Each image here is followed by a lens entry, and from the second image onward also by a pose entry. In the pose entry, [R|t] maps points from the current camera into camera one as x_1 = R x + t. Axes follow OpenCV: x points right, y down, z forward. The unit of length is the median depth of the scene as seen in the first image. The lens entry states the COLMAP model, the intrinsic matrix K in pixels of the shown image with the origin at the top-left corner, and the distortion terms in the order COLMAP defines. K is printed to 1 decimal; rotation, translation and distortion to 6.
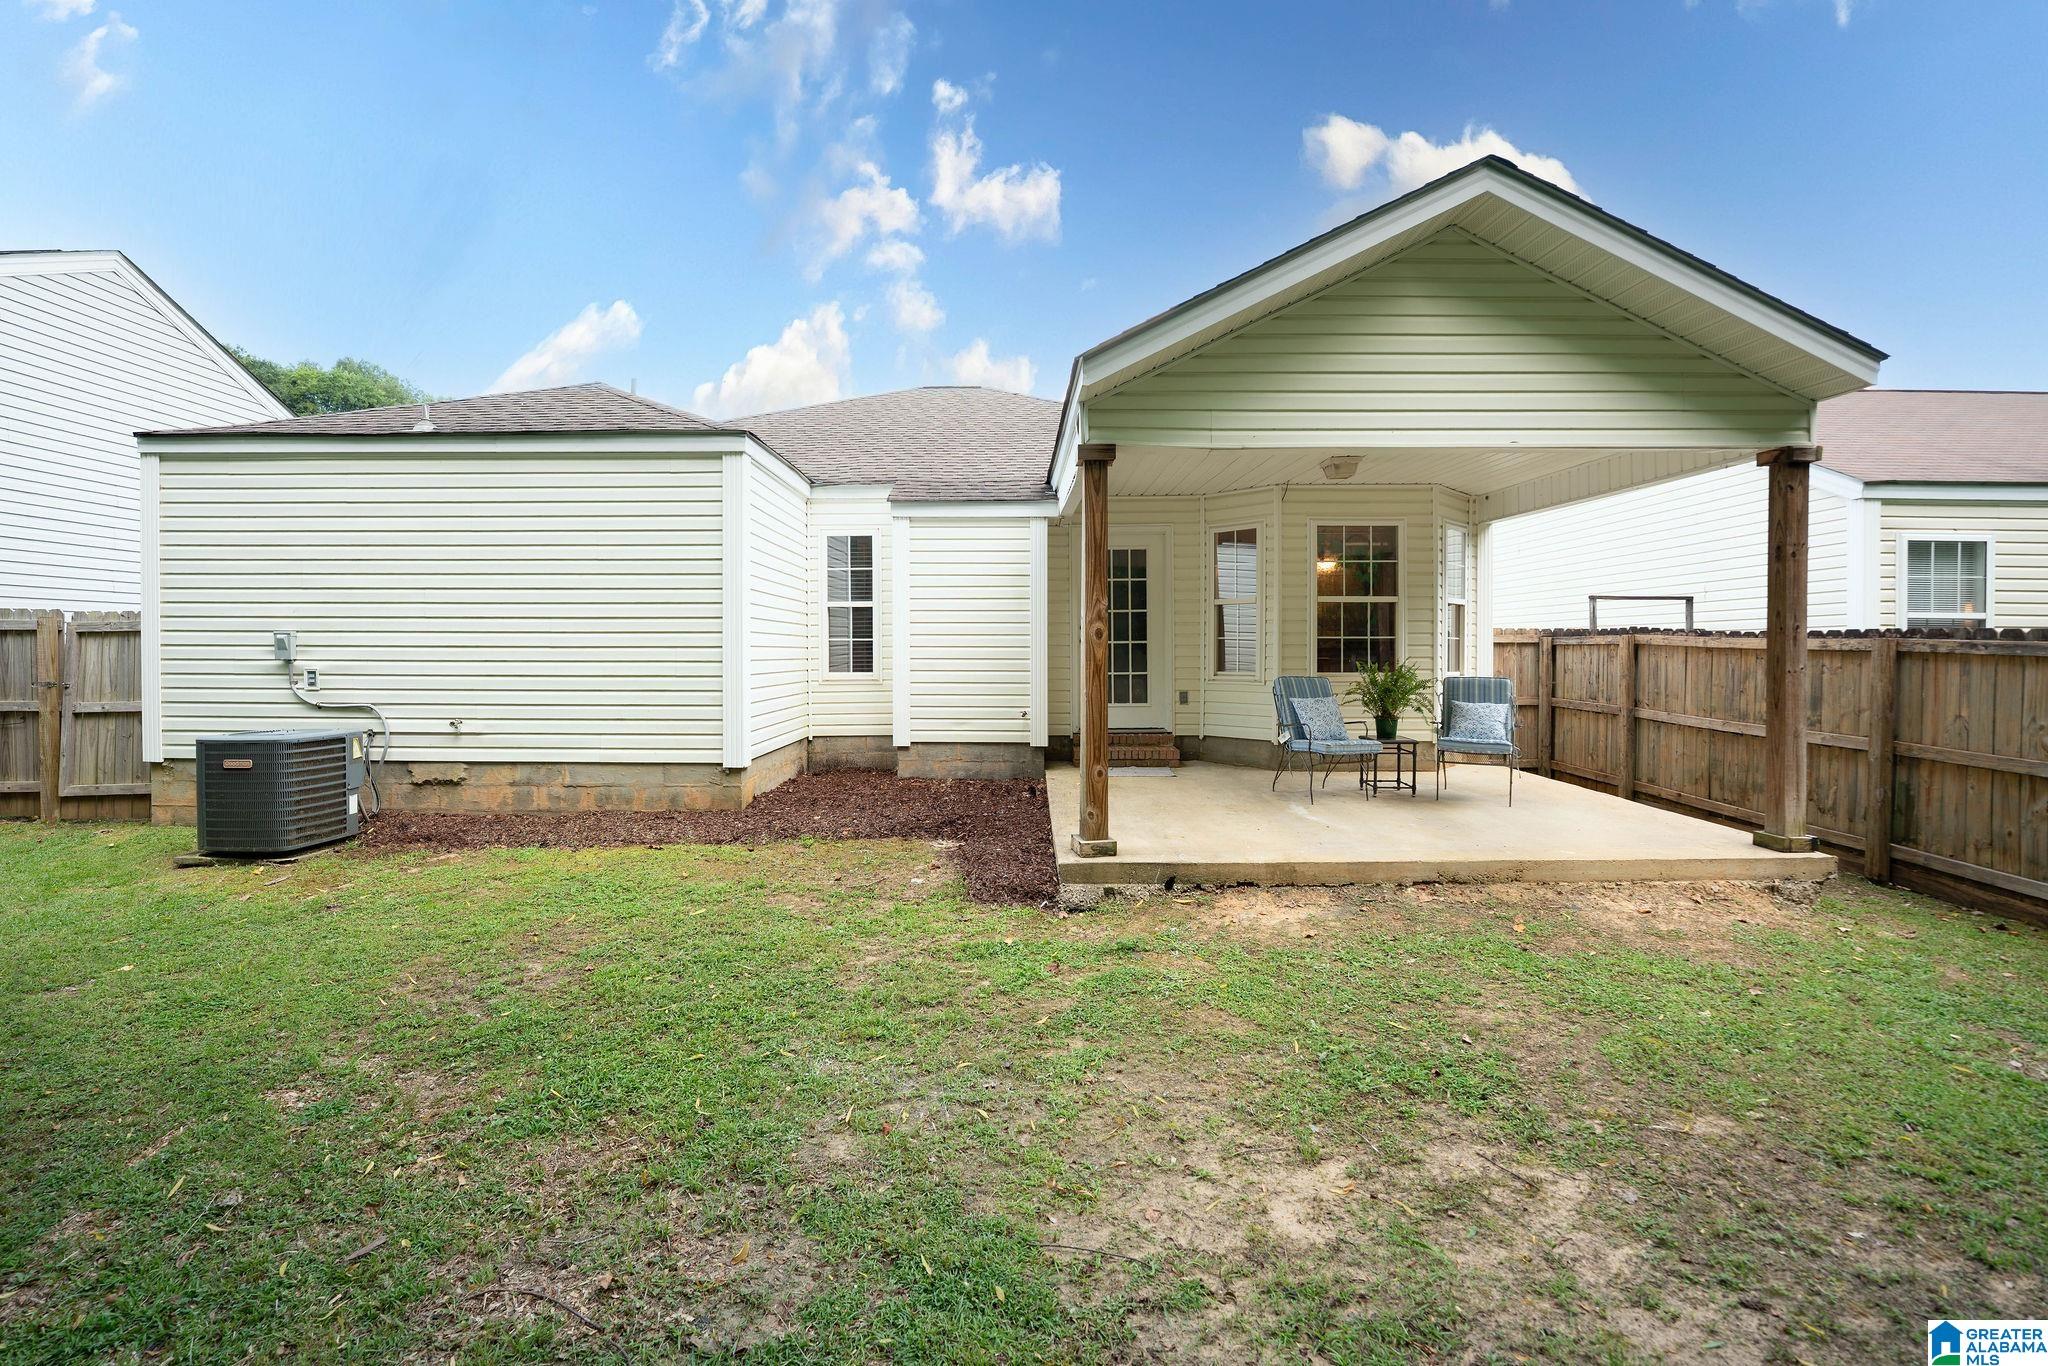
lens RADIAL K [[846.4, 0, 1026.9], [0, 846.4, 657.7], [0, 0, 1]] dist [-0.023282, -0.000041]
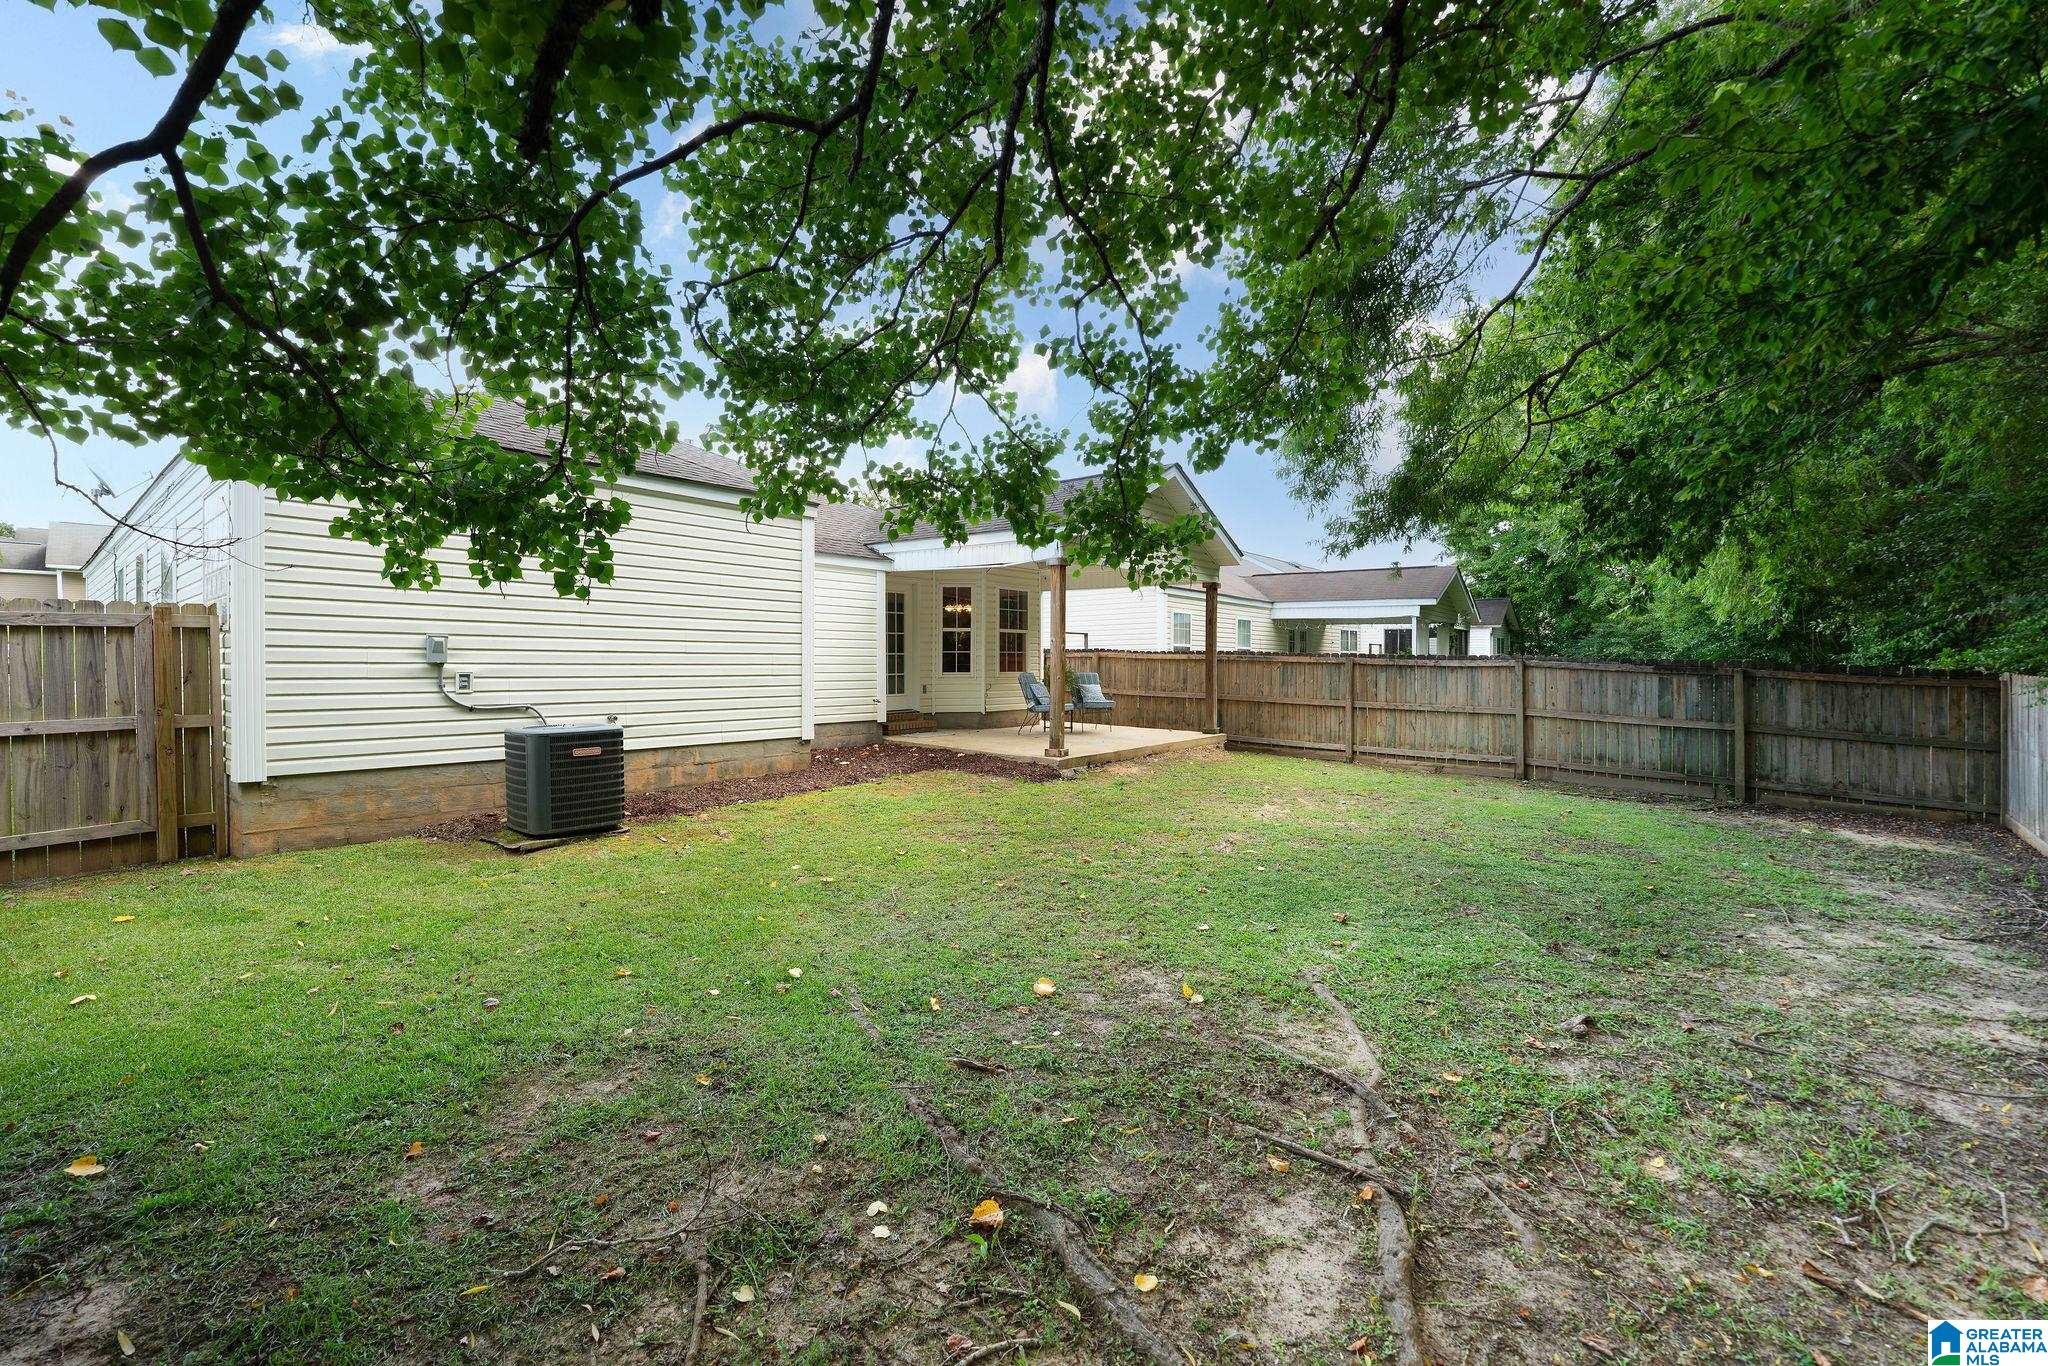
lens RADIAL K [[860.2, 0, 989.6], [0, 860.2, 662.6], [0, 0, 1]] dist [-0.017970, -0.000021]
pose [[0.636617, 0.001011, 0.771179, -1.254367], [0.010942, 0.999887, -0.010344, 0.019616], [-0.771102, 0.015023, 0.636534, -0.150992]]
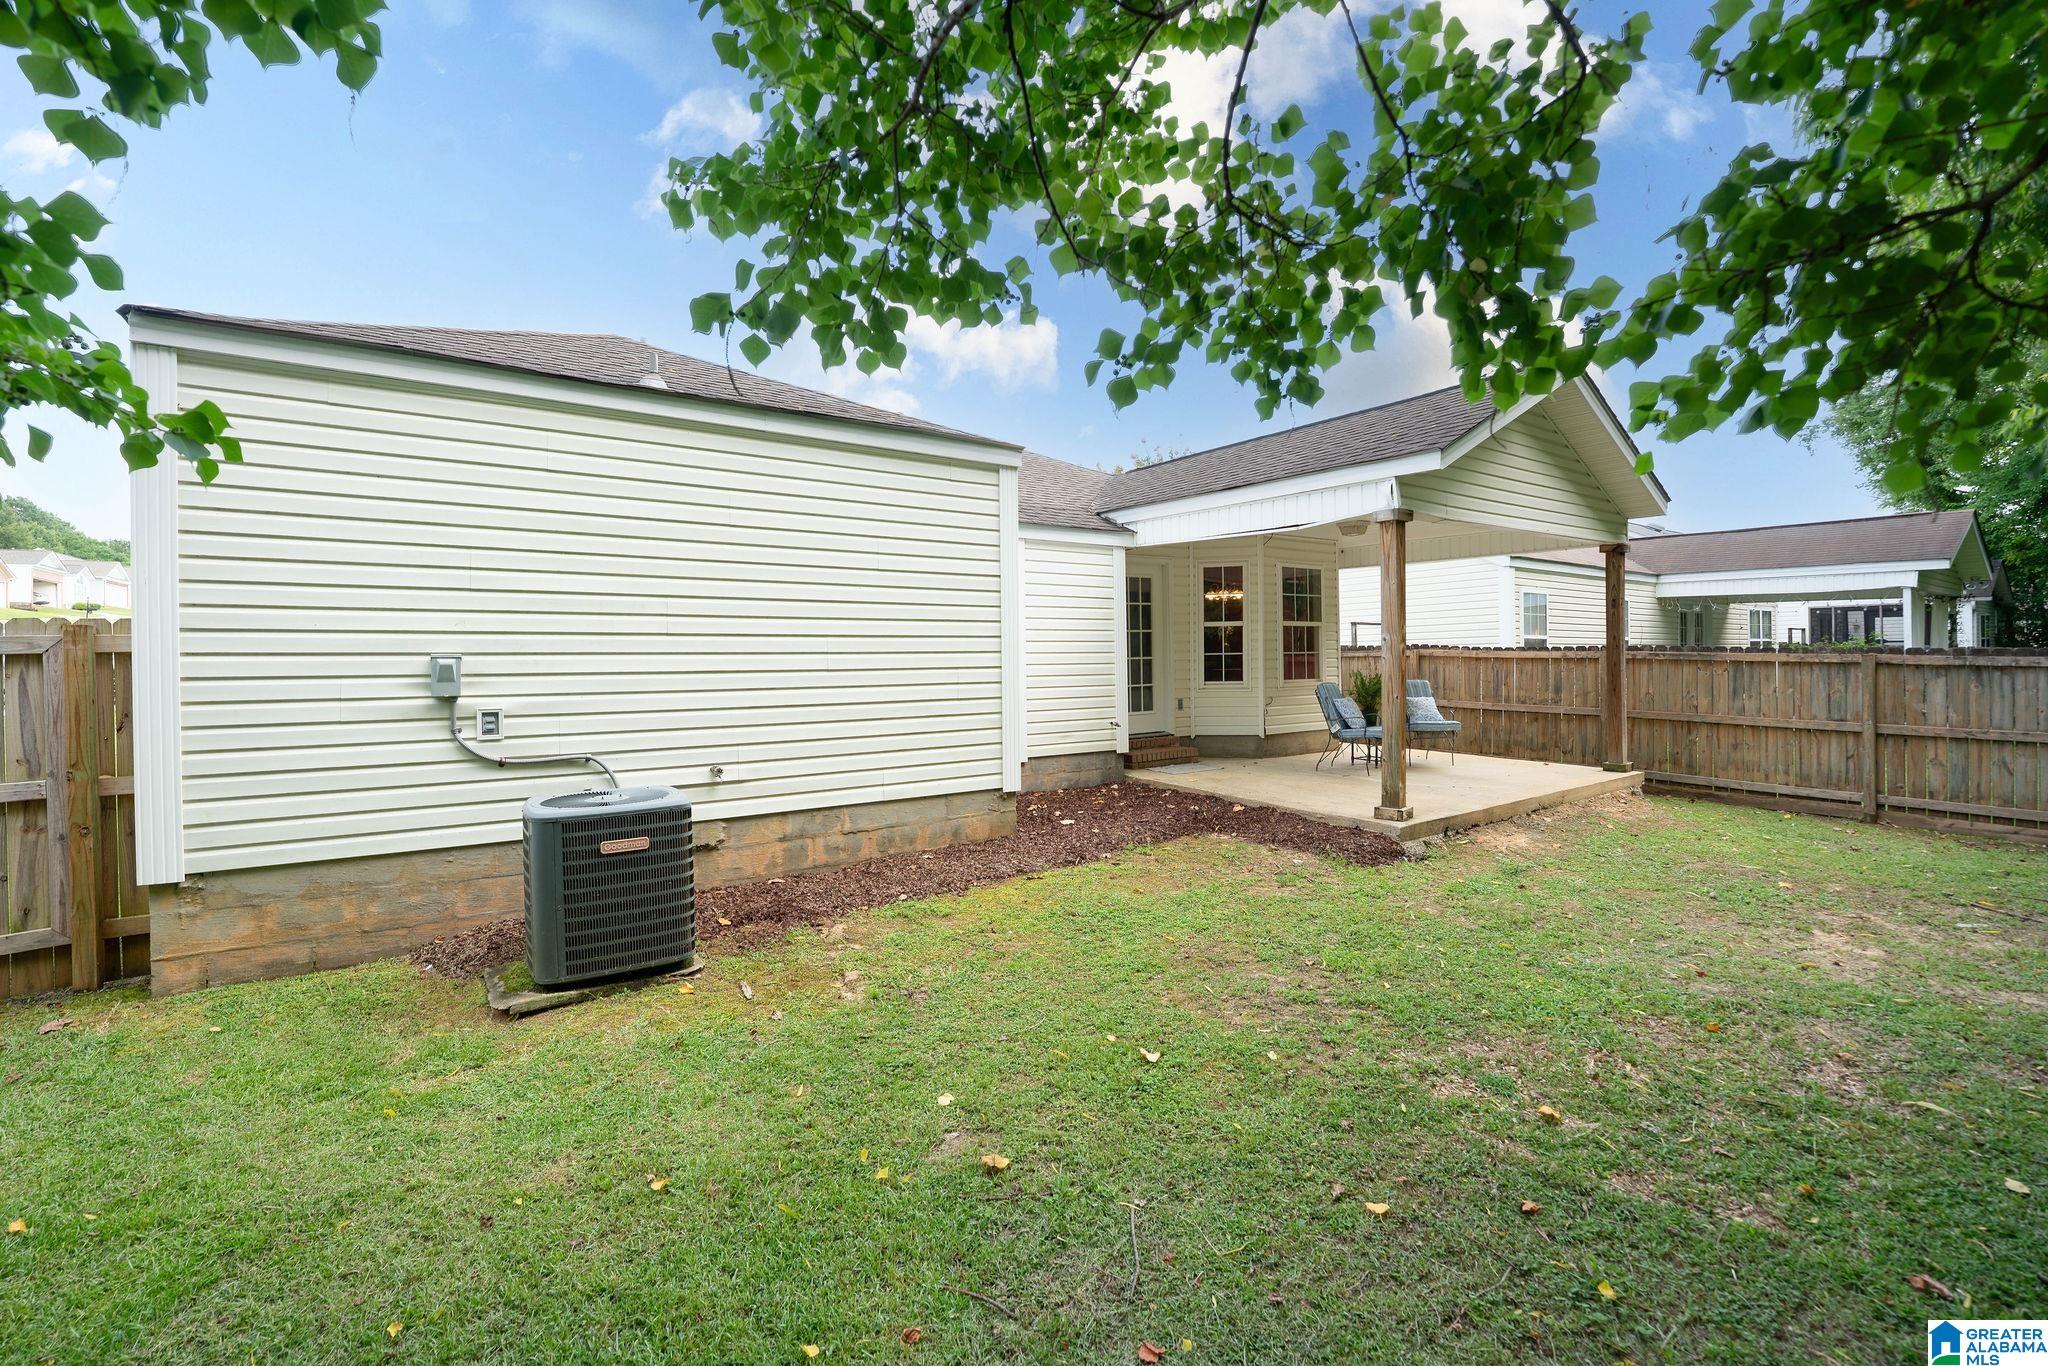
lens RADIAL K [[860.2, 0, 989.6], [0, 860.2, 662.6], [0, 0, 1]] dist [-0.017970, -0.000021]
pose [[0.827834, -0.013378, 0.560814, -0.913520], [0.021038, 0.999753, -0.007206, -0.010890], [-0.560579, 0.017764, 0.827910, 0.193238]]
